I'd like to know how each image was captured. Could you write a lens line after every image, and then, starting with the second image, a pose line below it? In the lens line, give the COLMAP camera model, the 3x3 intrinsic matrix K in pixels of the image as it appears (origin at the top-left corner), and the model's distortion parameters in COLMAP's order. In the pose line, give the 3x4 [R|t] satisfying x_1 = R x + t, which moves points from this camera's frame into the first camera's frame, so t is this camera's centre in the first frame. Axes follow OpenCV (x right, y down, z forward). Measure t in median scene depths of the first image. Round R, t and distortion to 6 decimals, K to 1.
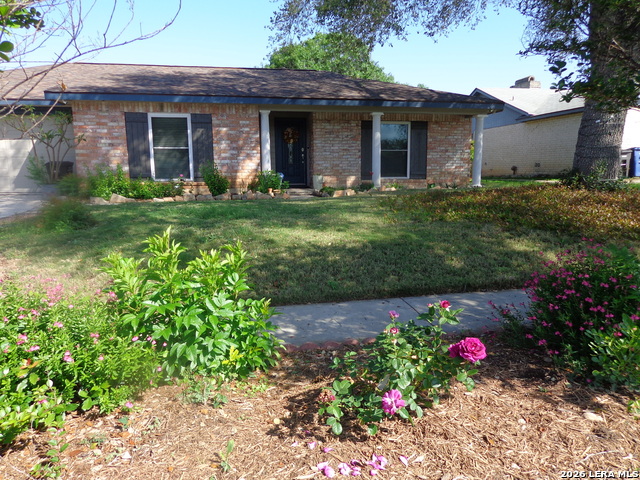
lens RADIAL K [[446.2, 0, 320.6], [0, 446.2, 240.2], [0, 0, 1]] dist [0.008501, 0.005663]
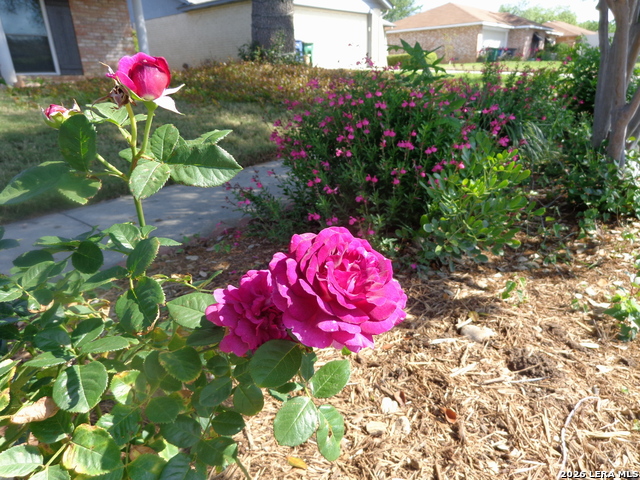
lens RADIAL K [[446.2, 0, 320.2], [0, 446.2, 240.7], [0, 0, 1]] dist [0.008501, 0.005663]
pose [[0.773994, -0.235537, 0.587755, 0.047806], [0.121105, 0.966170, 0.227705, 0.038333], [-0.621504, -0.105062, 0.776334, 0.181593]]
